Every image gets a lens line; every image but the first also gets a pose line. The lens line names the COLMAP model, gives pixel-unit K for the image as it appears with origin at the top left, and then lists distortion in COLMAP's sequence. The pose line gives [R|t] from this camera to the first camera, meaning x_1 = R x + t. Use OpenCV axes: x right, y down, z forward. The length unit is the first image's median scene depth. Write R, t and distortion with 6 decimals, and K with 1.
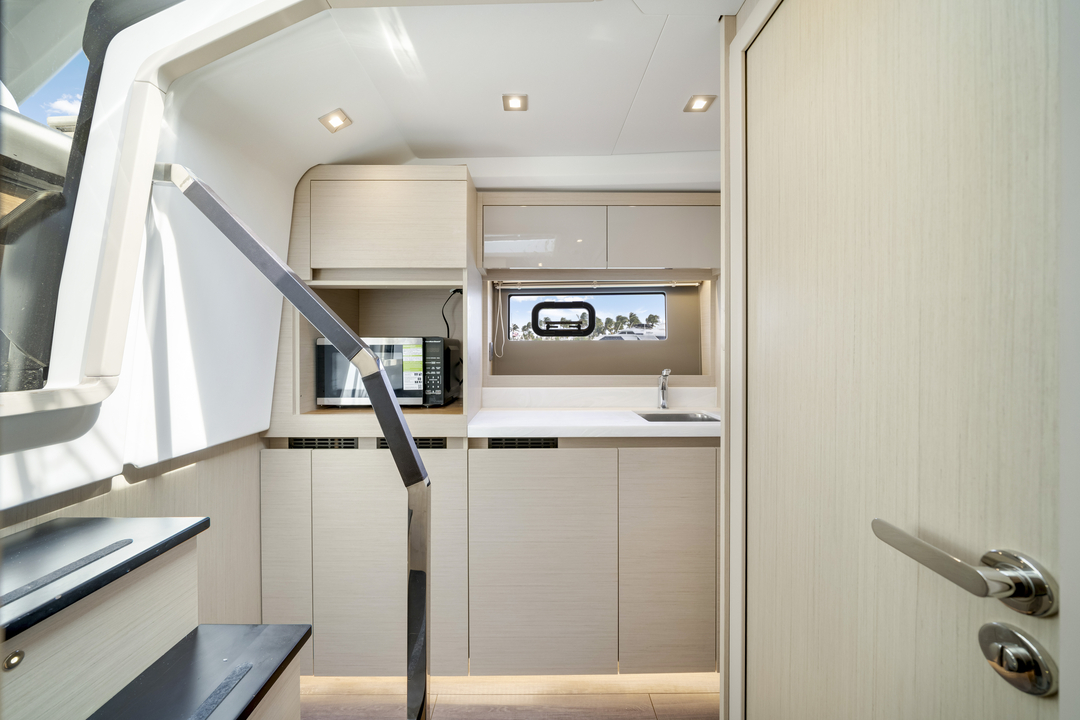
lens RADIAL K [[368.2, 0, 539.8], [0, 368.2, 347.1], [0, 0, 1]] dist [-0.011627, 0.000026]
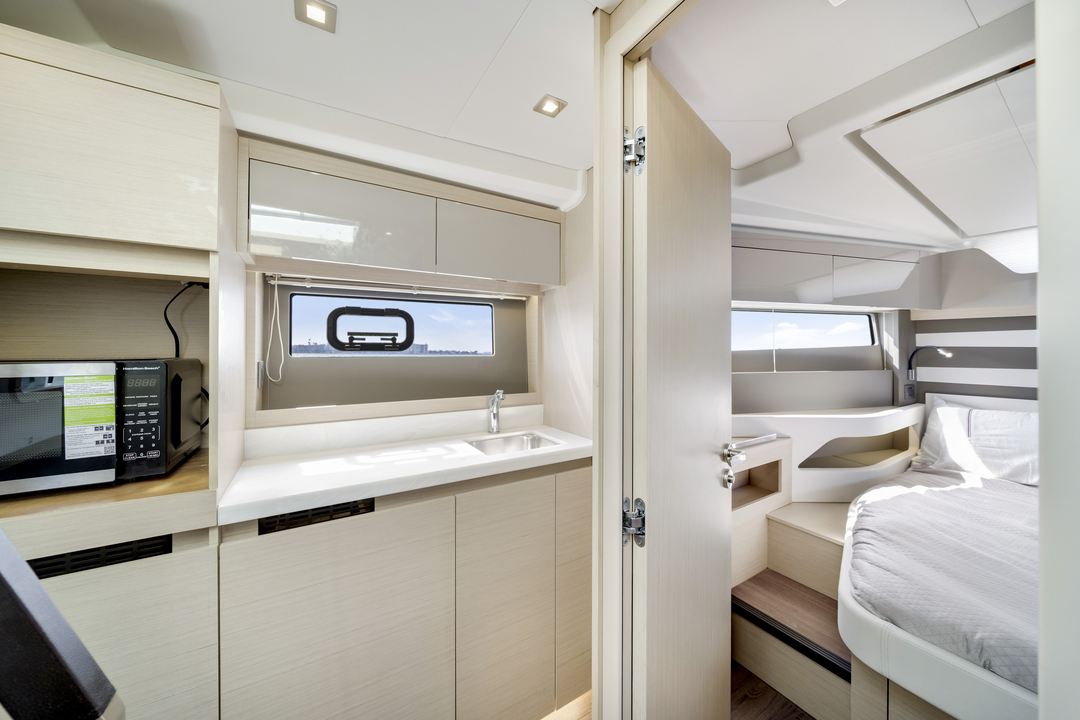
lens RADIAL K [[368.2, 0, 539.8], [0, 368.2, 347.1], [0, 0, 1]] dist [-0.011627, 0.000026]
pose [[0.860433, 0.005274, 0.509536, -0.035785], [-0.002129, 0.999975, -0.006754, -0.041127], [-0.509559, 0.004727, 0.860423, 0.161693]]
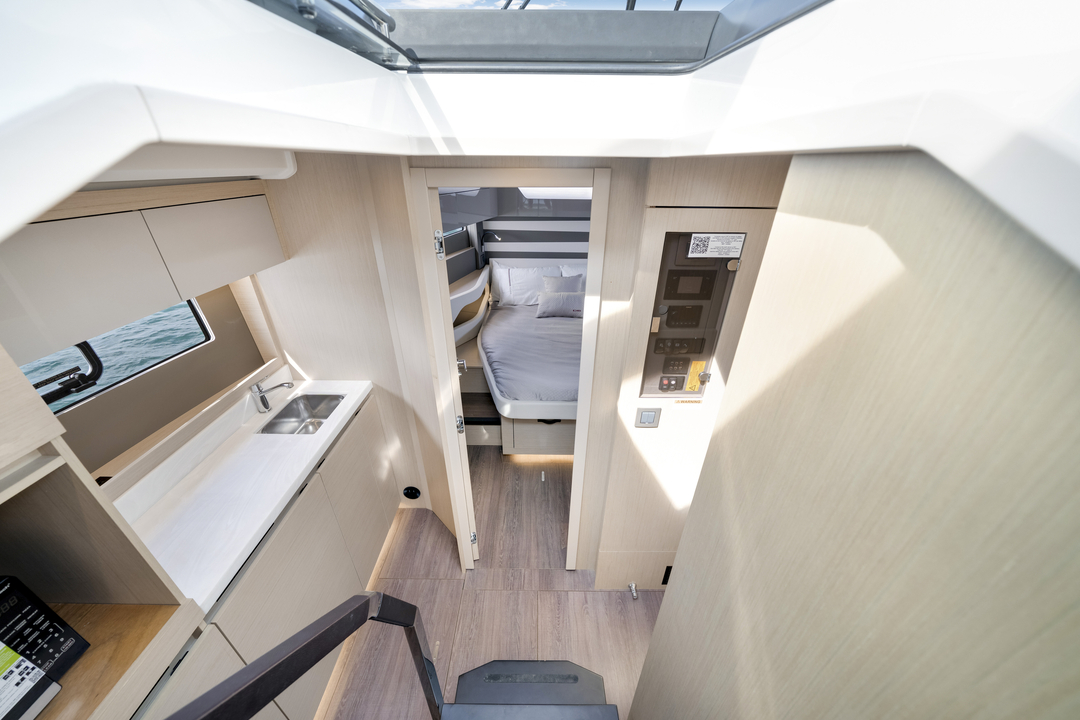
lens RADIAL K [[366.9, 0, 540.0], [0, 366.9, 360.0], [0, 0, 1]] dist [0.000159, 0.000055]
pose [[0.004172, -0.472094, 0.881538, -0.487216], [-0.009823, 0.881484, 0.472111, -0.446967], [-0.999943, -0.010629, -0.000960, 0.279253]]
